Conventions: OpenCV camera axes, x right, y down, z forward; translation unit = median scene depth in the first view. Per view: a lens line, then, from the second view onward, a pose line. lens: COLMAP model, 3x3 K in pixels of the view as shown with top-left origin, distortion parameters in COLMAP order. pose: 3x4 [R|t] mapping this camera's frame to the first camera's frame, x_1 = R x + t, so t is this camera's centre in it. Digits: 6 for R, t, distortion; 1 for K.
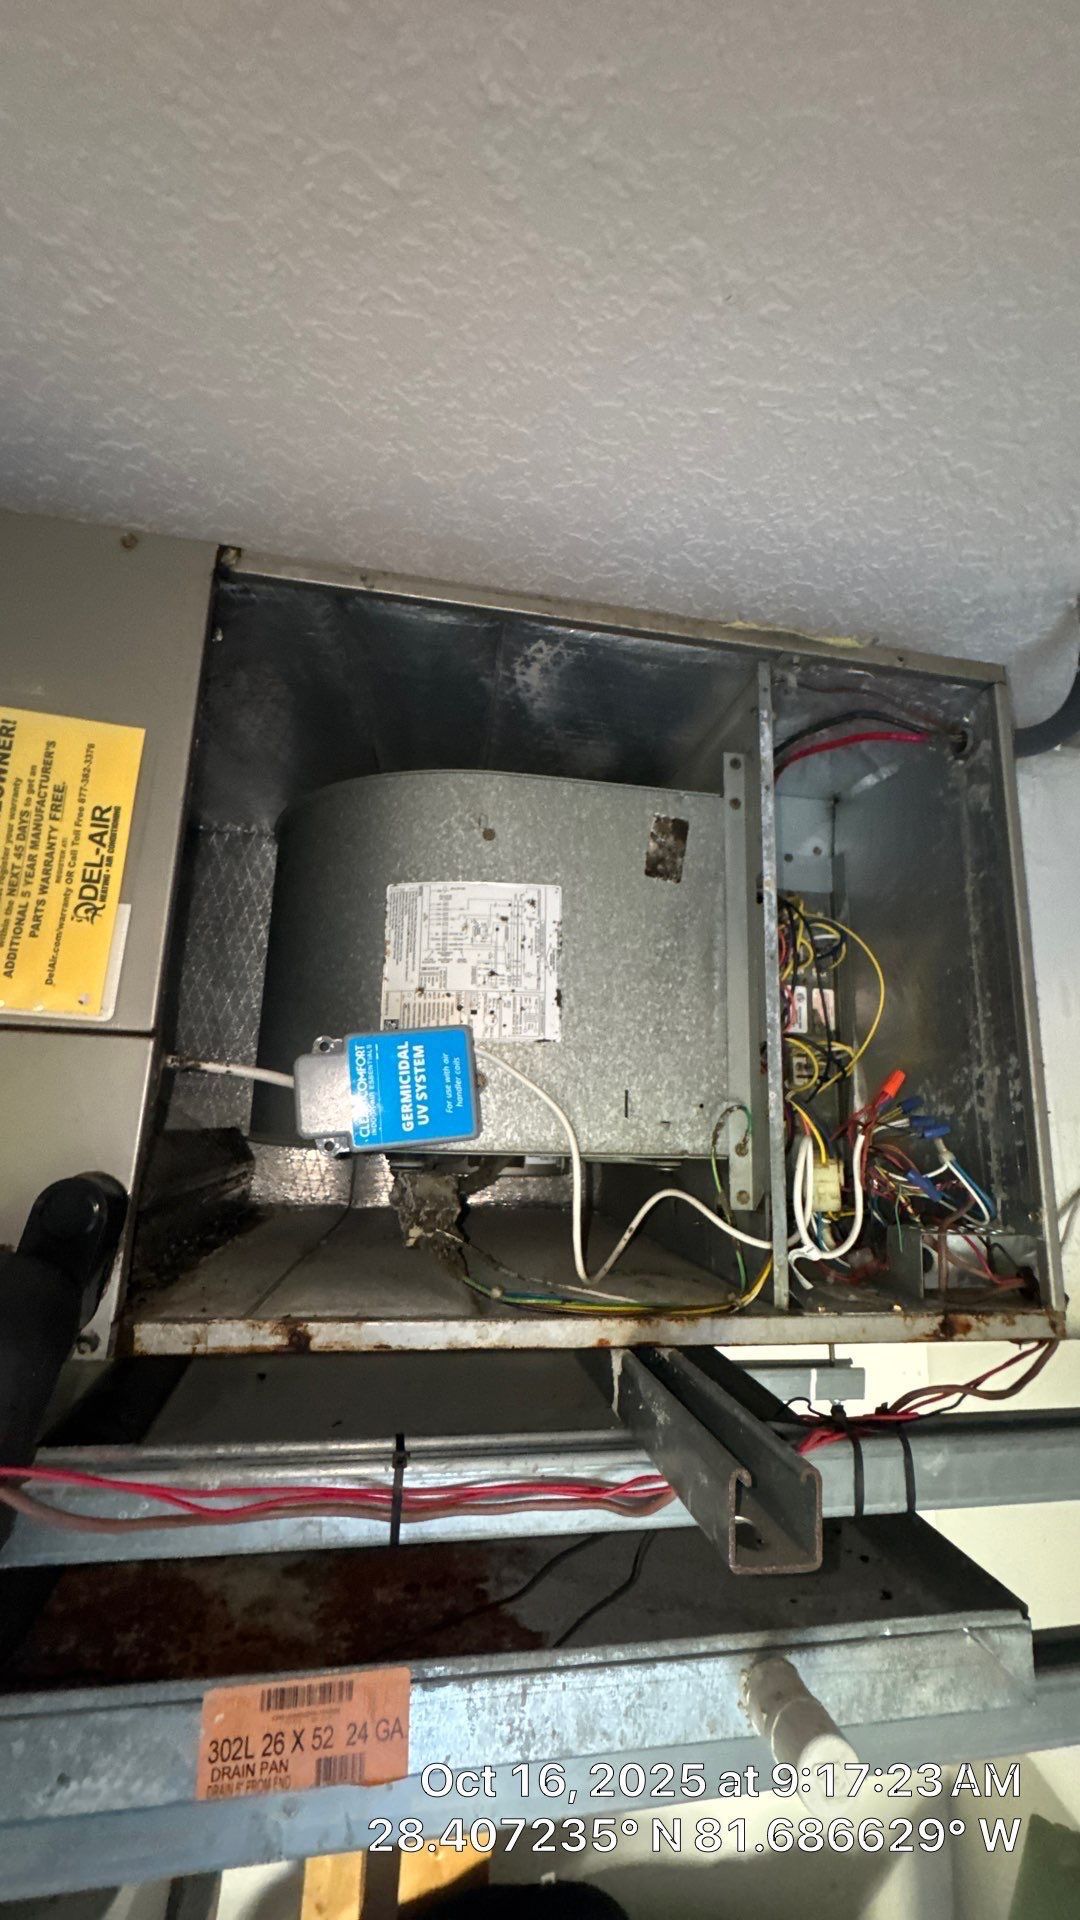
lens RADIAL K [[767.3, 0, 546.8], [0, 767.3, 954.5], [0, 0, 1]] dist [-0.004990, 0.000477]
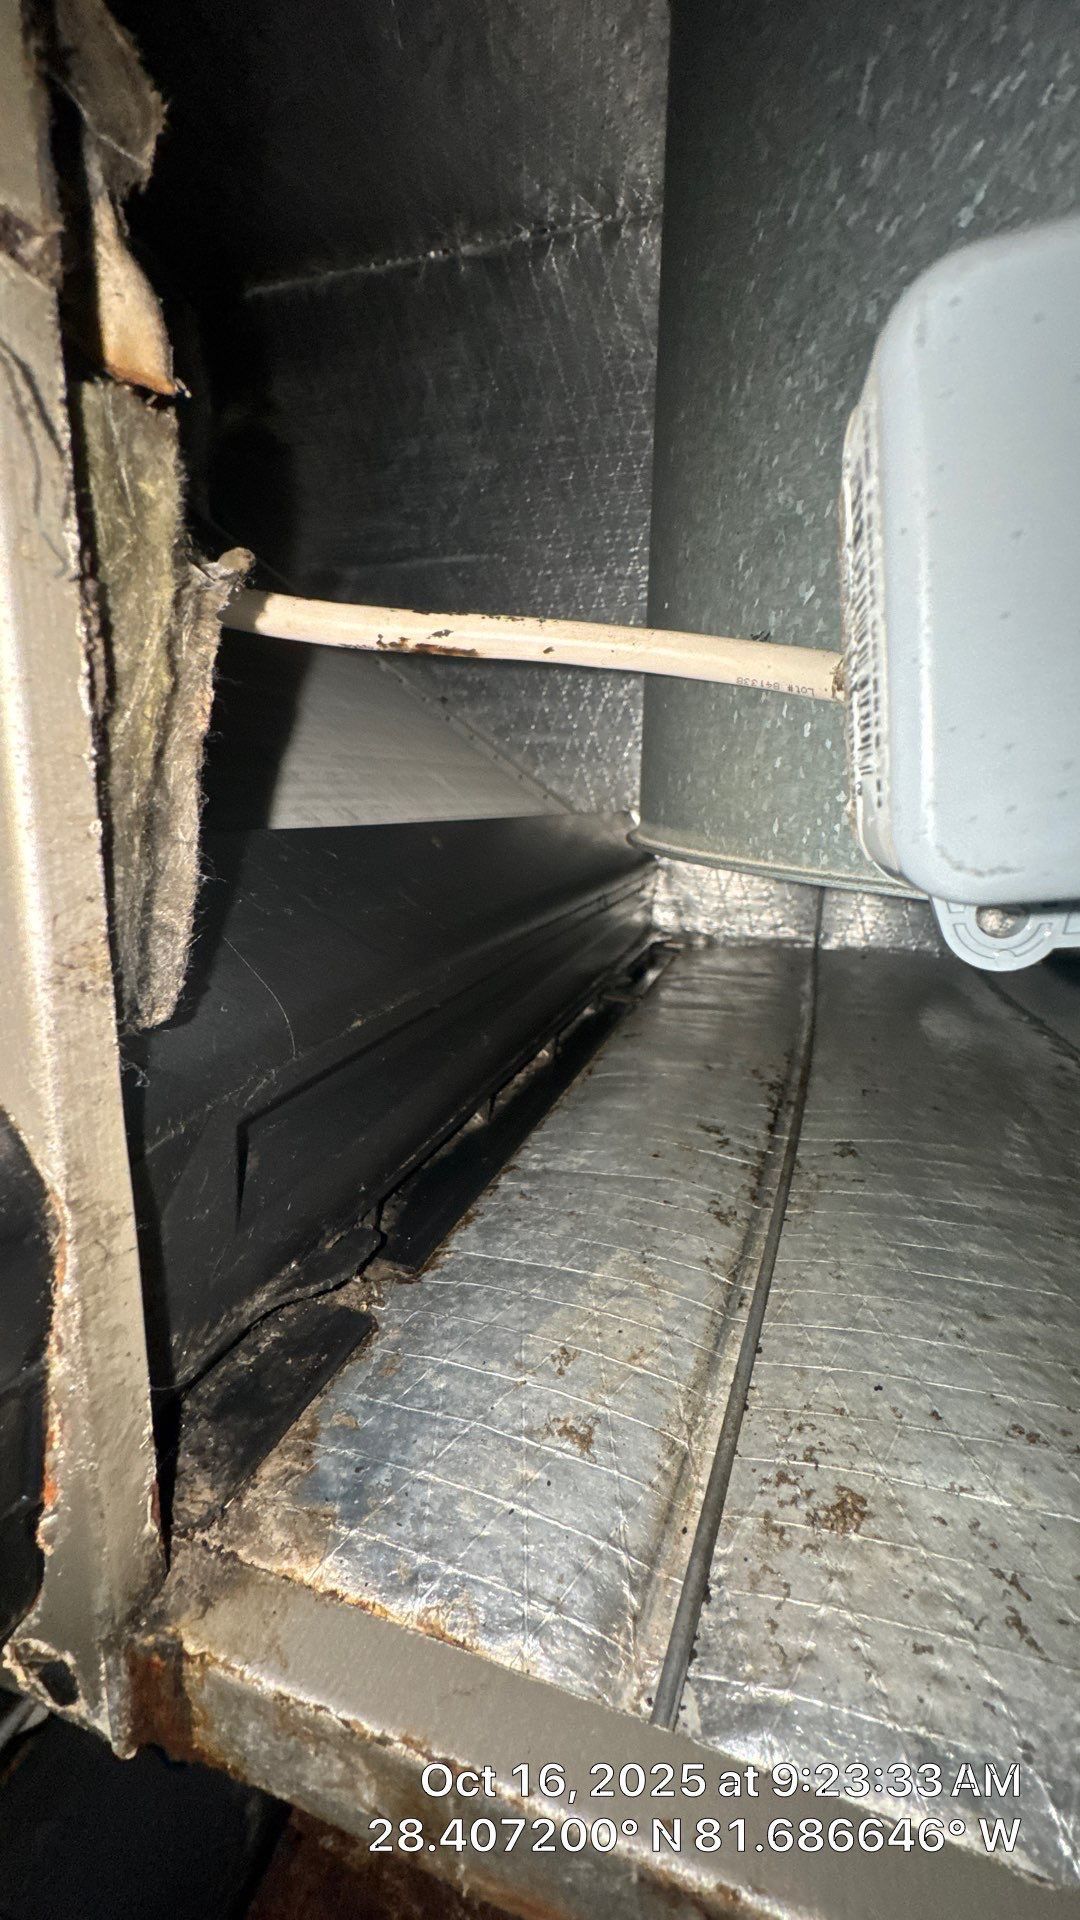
lens RADIAL K [[767.3, 0, 537.6], [0, 767.3, 968.8], [0, 0, 1]] dist [-0.004990, 0.000477]
pose [[0.872032, 0.095832, -0.479976, -0.176455], [0.111038, 0.916342, 0.384692, 0.105949], [0.476688, -0.388759, 0.788438, 0.475013]]
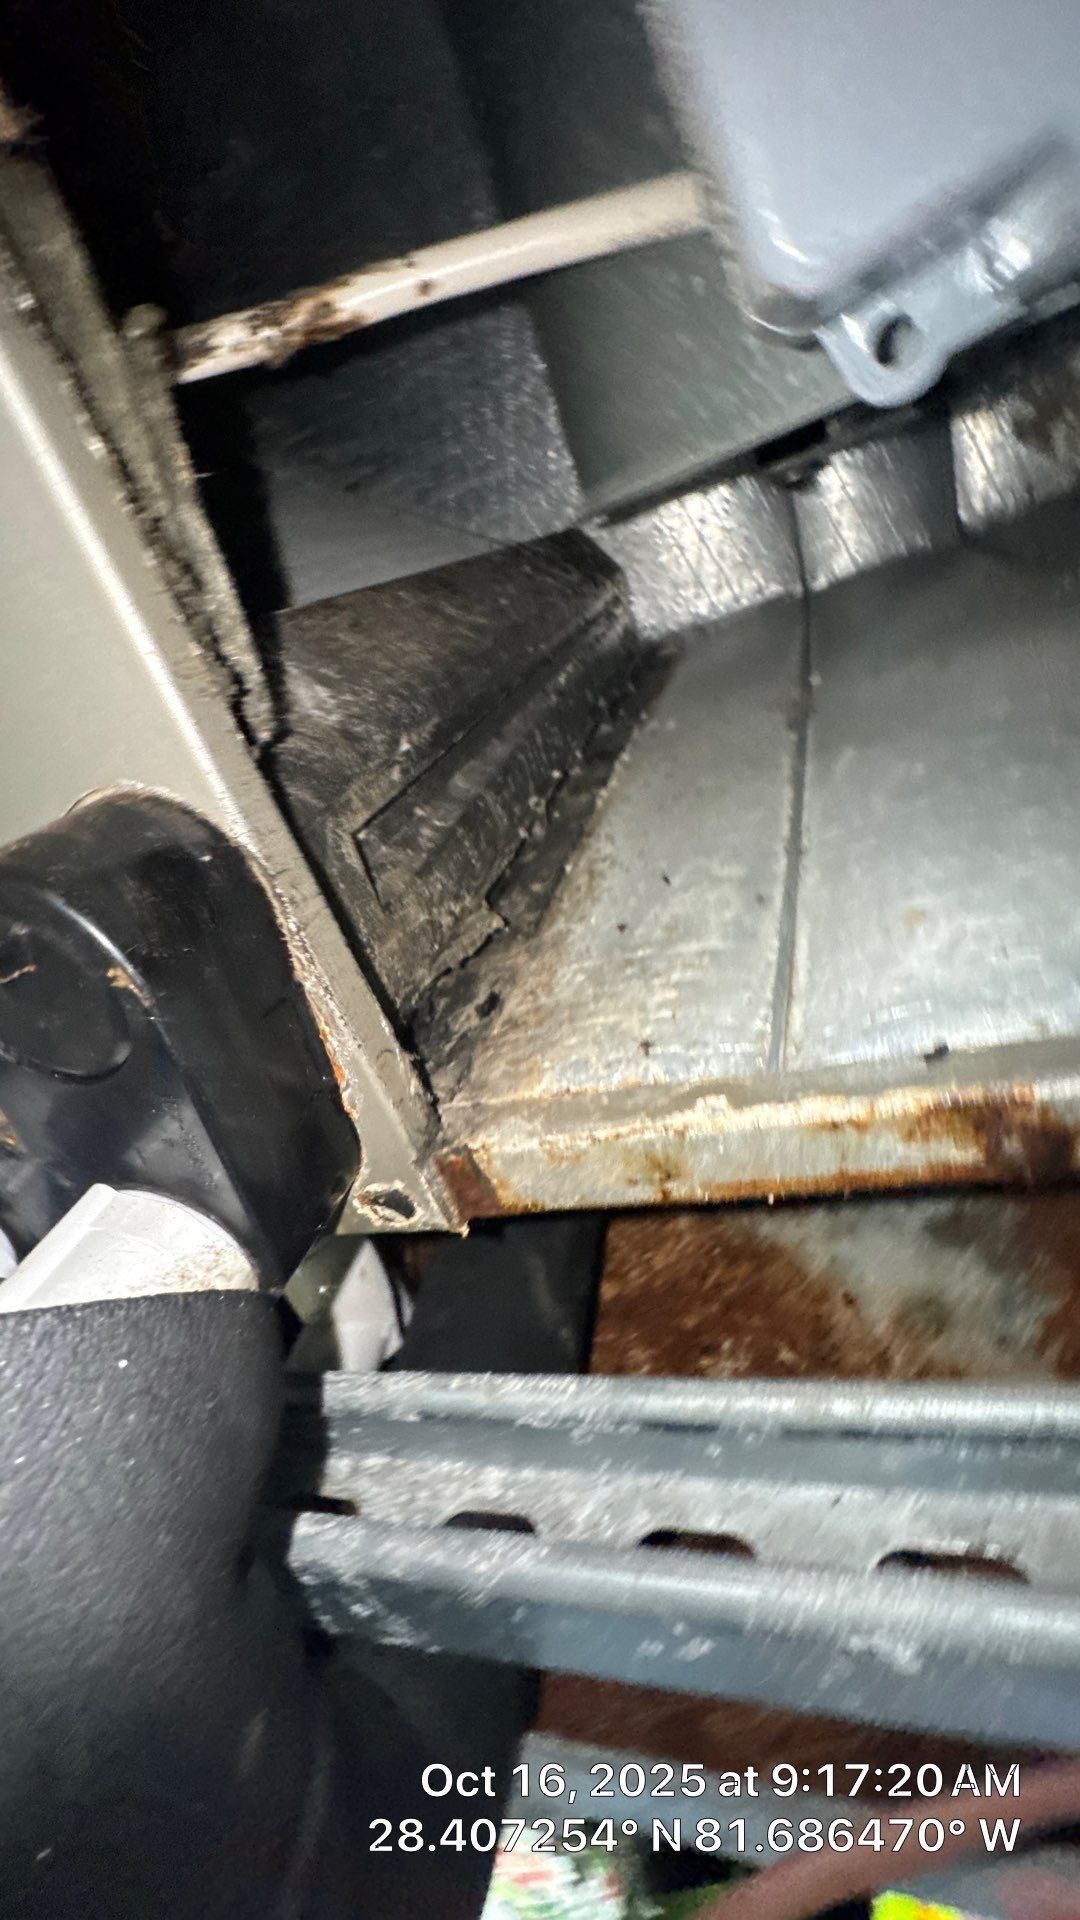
lens RADIAL K [[767.3, 0, 539.2], [0, 767.3, 959.5], [0, 0, 1]] dist [-0.004990, 0.000477]
pose [[0.839923, -0.101154, -0.533196, -0.163833], [0.442588, 0.696259, 0.565102, 0.124191], [0.314080, -0.710628, 0.629573, 0.429363]]
